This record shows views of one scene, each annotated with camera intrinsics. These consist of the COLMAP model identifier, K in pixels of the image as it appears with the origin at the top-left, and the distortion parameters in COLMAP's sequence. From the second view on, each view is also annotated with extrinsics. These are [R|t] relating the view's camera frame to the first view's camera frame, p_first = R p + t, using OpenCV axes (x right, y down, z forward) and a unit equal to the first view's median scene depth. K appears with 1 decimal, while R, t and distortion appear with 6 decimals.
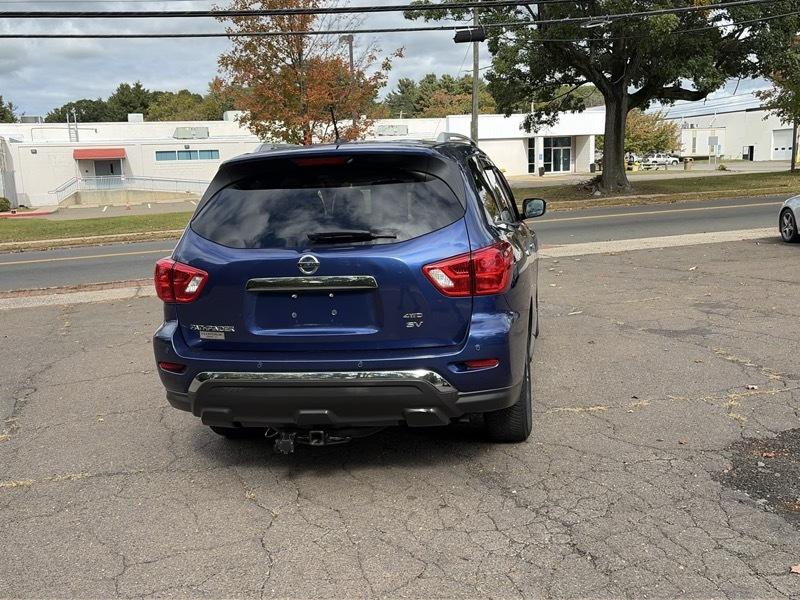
lens RADIAL K [[774.6, 0, 399.9], [0, 774.6, 297.2], [0, 0, 1]] dist [0.021846, 0.000000]
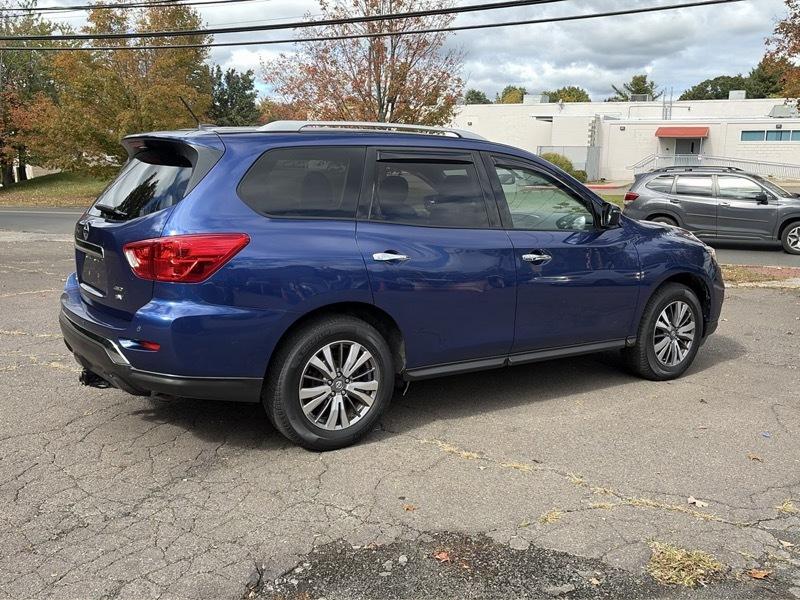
lens RADIAL K [[774.6, 0, 398.9], [0, 774.6, 301.0], [0, 0, 1]] dist [0.021846, 0.000000]
pose [[0.707920, 0.175665, -0.684099, 0.224975], [-0.153371, 0.983699, 0.093886, -0.026315], [0.689439, 0.038457, 0.723322, 0.101442]]
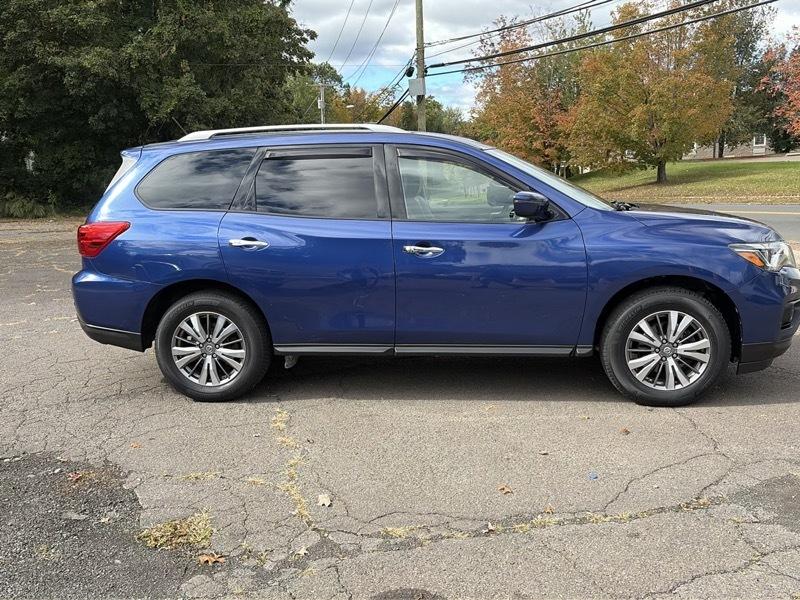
lens RADIAL K [[774.6, 0, 398.9], [0, 774.6, 299.8], [0, 0, 1]] dist [0.021846, 0.000000]
pose [[0.067853, 0.210906, -0.975148, 0.338639], [-0.117759, 0.972262, 0.202088, -0.060917], [0.990721, 0.101120, 0.090807, 0.315486]]
